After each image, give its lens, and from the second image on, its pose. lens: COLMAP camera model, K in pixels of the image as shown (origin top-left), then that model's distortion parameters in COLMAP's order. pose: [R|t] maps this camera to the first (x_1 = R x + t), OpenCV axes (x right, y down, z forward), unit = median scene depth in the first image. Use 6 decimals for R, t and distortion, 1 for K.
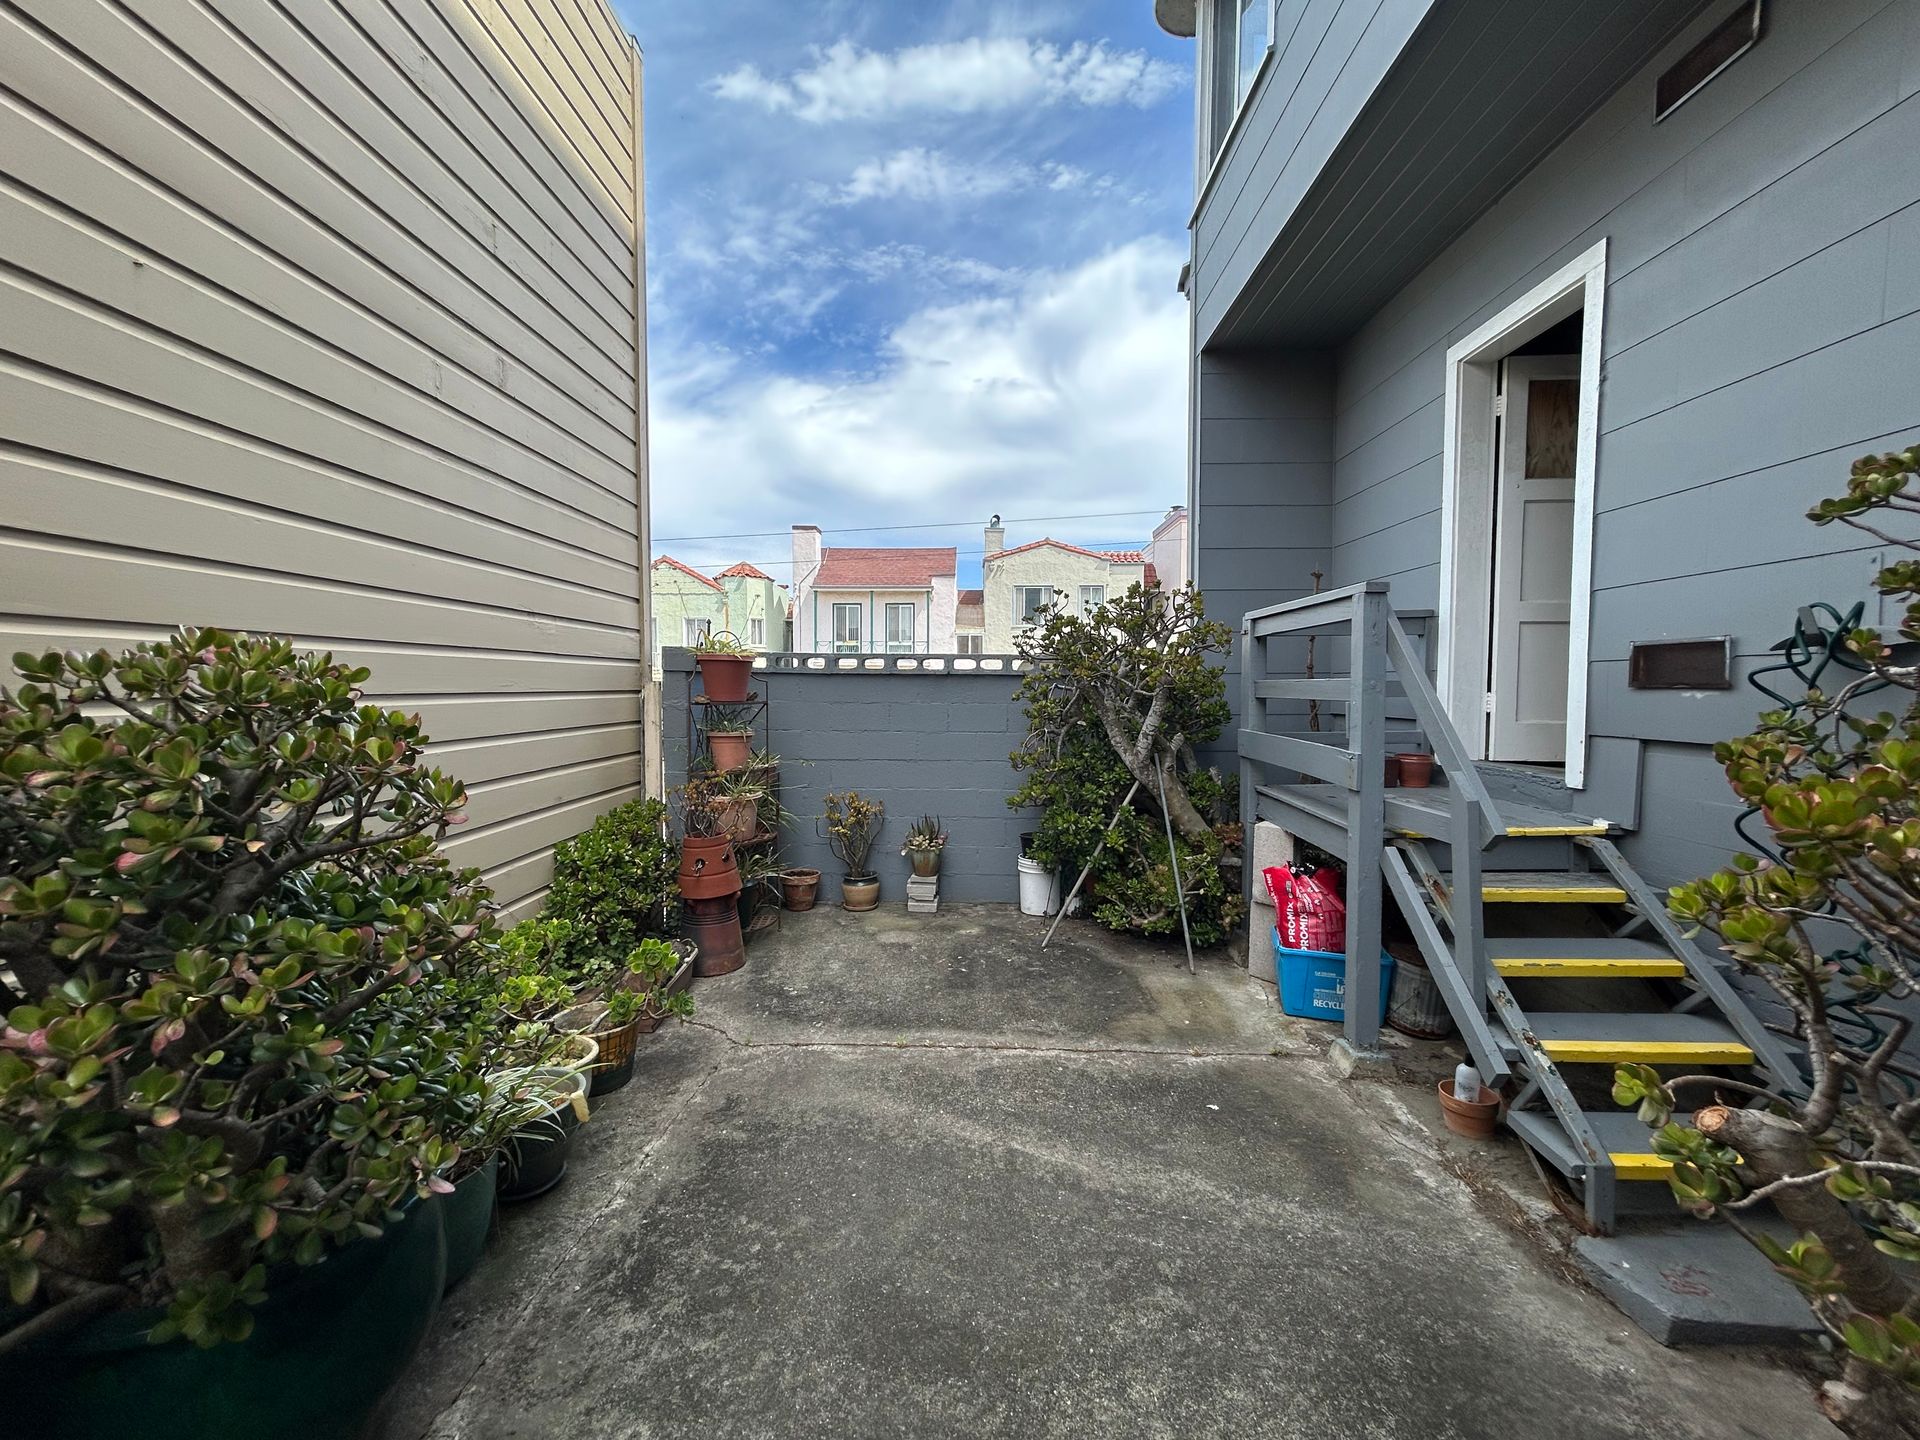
lens RADIAL K [[777.8, 0, 957.4], [0, 777.8, 721.3], [0, 0, 1]] dist [-0.002475, -0.000205]
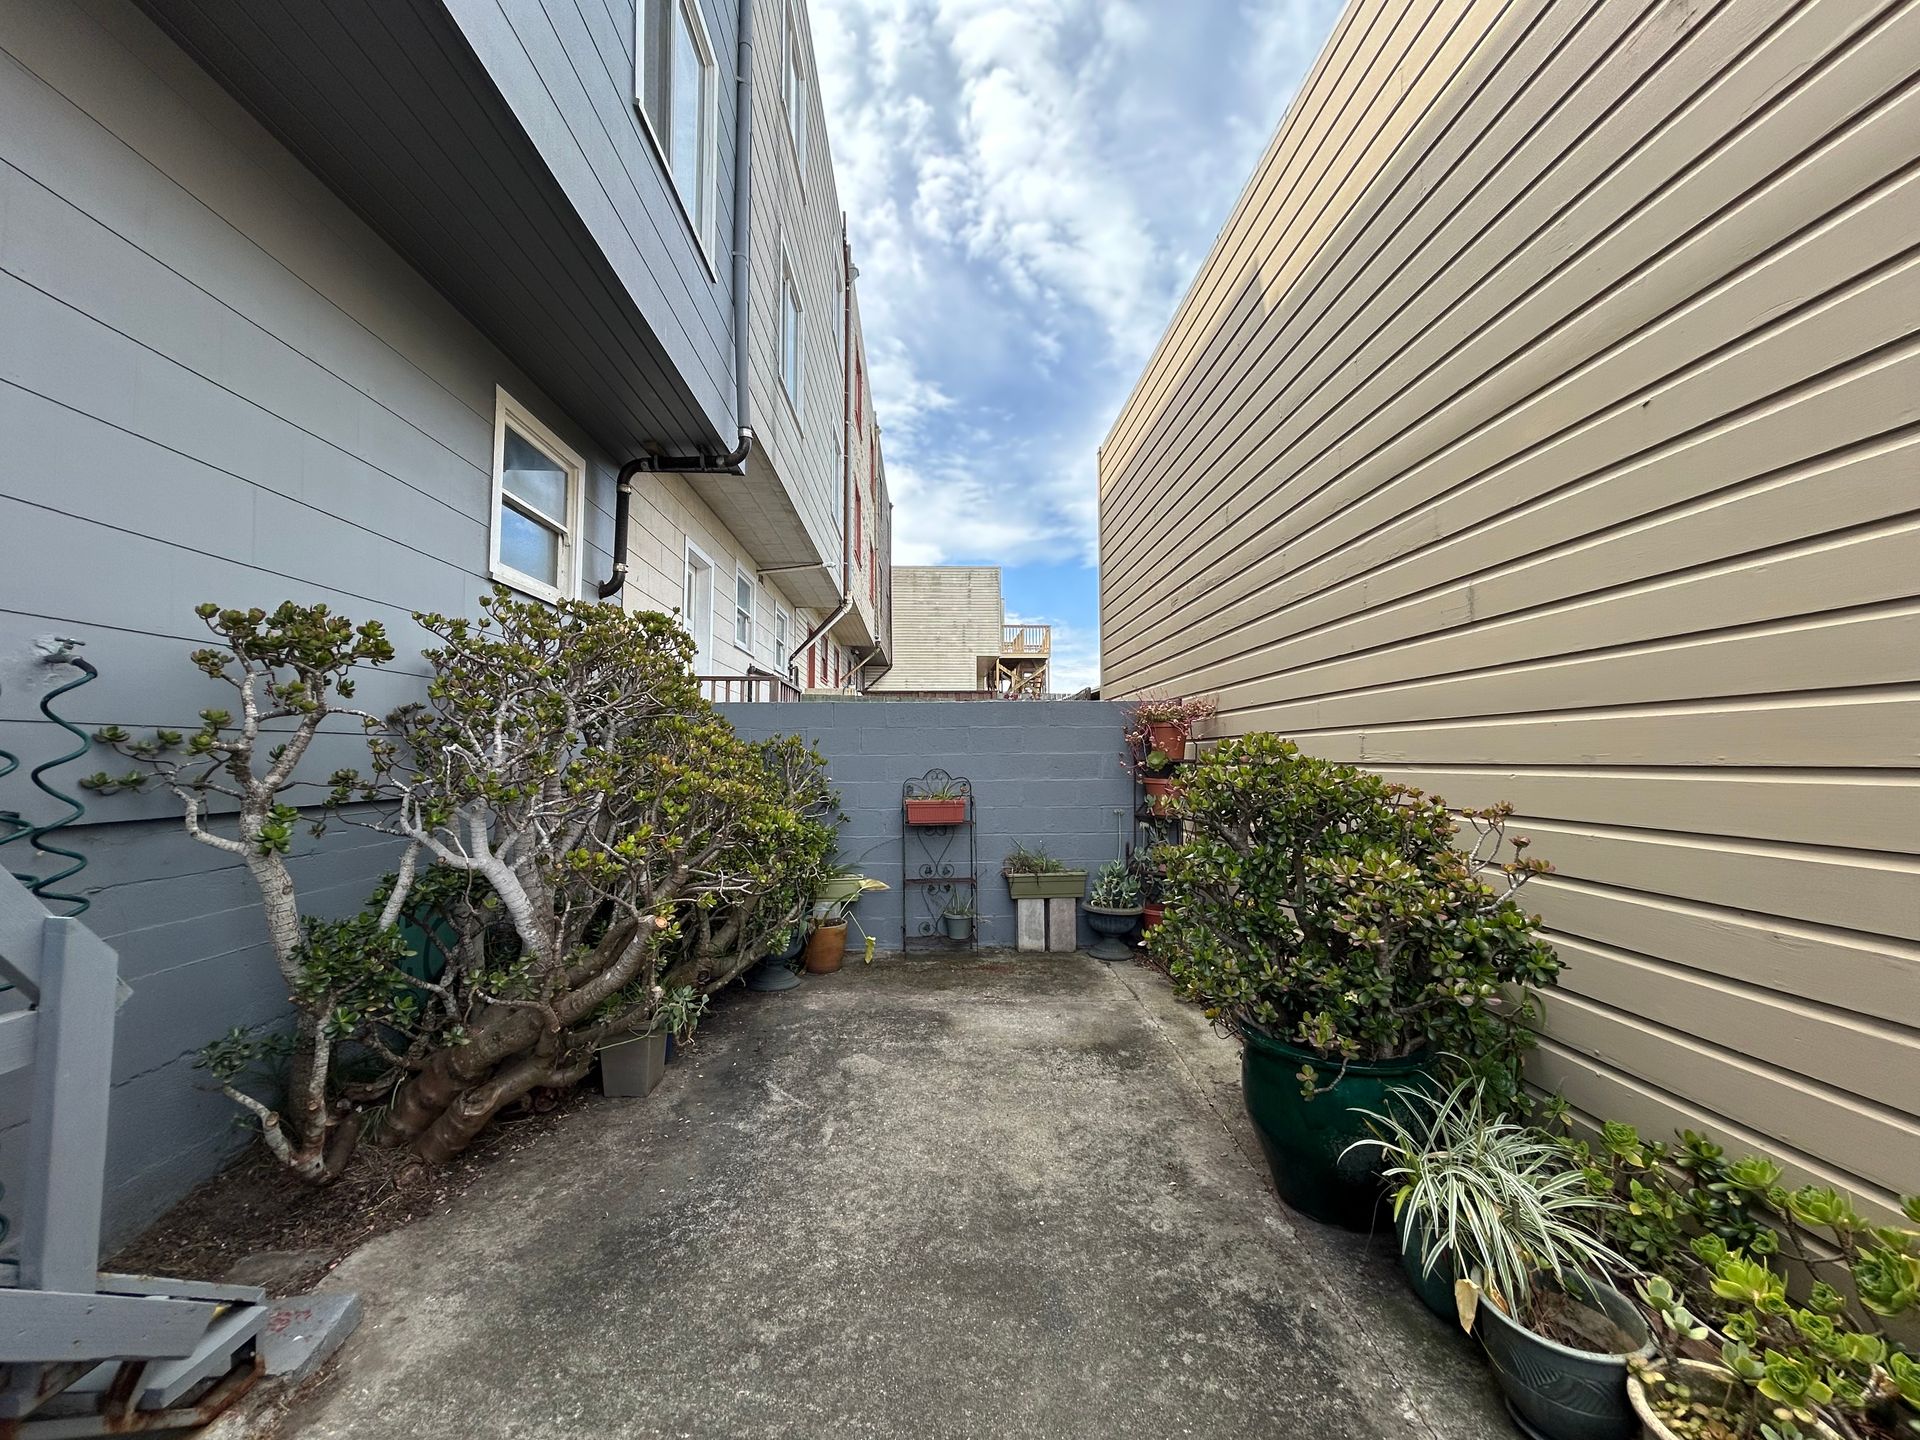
lens RADIAL K [[777.8, 0, 961.0], [0, 777.8, 718.1], [0, 0, 1]] dist [-0.002475, -0.000205]
pose [[-0.997853, -0.002020, -0.065462, 0.078510], [-0.001644, 0.999982, -0.005802, -0.090114], [0.065472, -0.005682, -0.997838, 2.051869]]
